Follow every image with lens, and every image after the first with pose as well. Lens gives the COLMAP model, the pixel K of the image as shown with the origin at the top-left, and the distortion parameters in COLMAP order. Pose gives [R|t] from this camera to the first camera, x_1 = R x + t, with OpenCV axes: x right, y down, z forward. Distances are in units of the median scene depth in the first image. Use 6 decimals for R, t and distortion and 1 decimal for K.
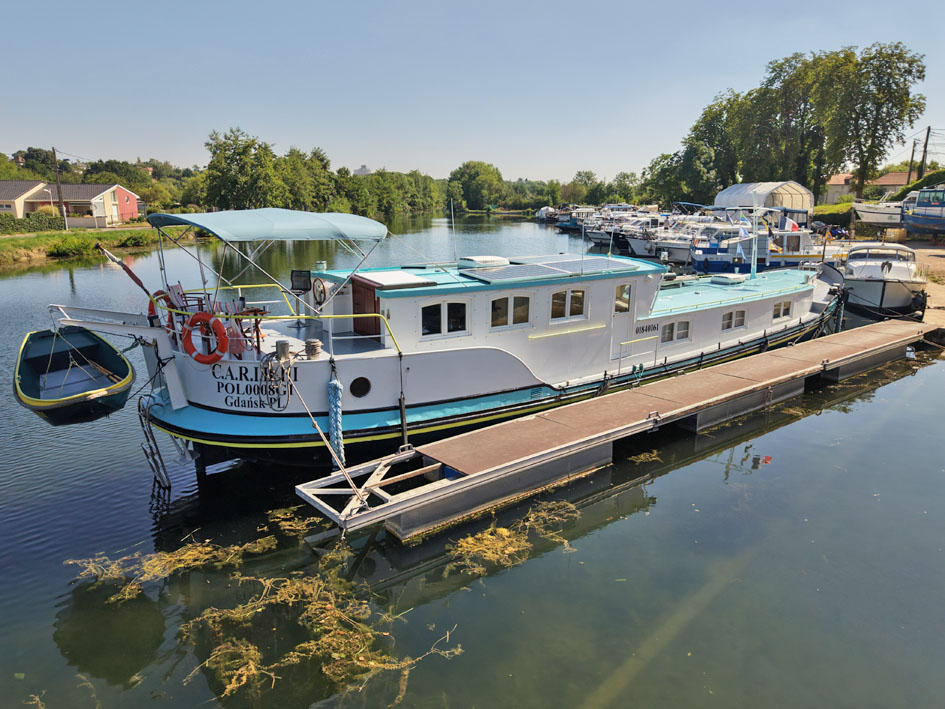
lens RADIAL K [[667.1, 0, 472.5], [0, 667.1, 354.5], [0, 0, 1]] dist [-0.003816, -0.004178]
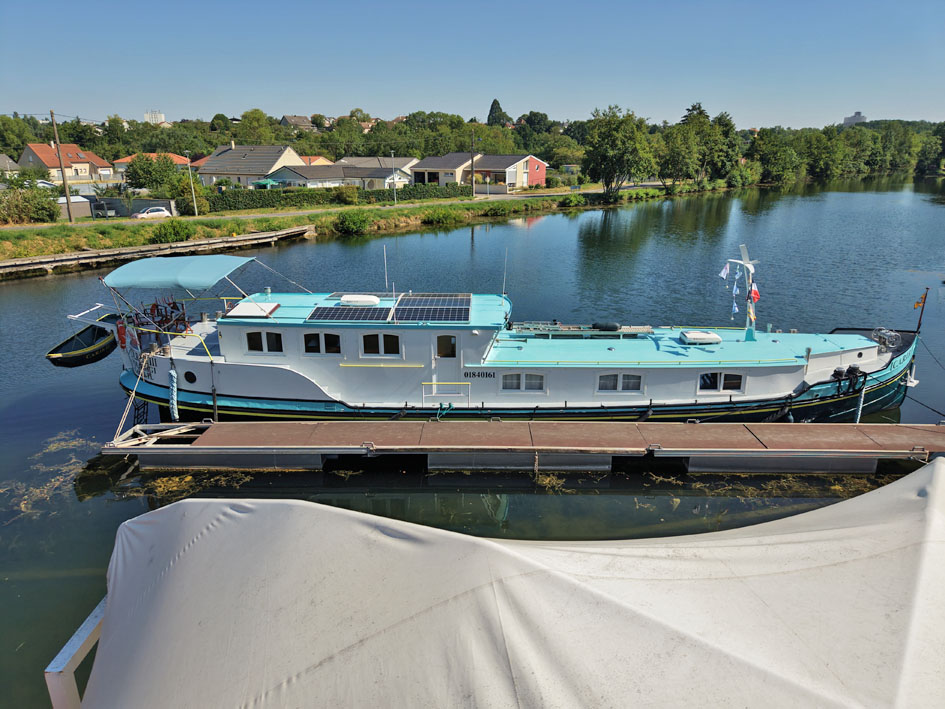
lens RADIAL K [[653.8, 0, 472.5], [0, 653.8, 354.5], [0, 0, 1]] dist [0.021987, -0.001331]
pose [[0.765596, 0.185866, -0.615886, 0.897742], [-0.137654, 0.982511, 0.125392, -0.202397], [0.628421, -0.011221, 0.777792, 0.120650]]
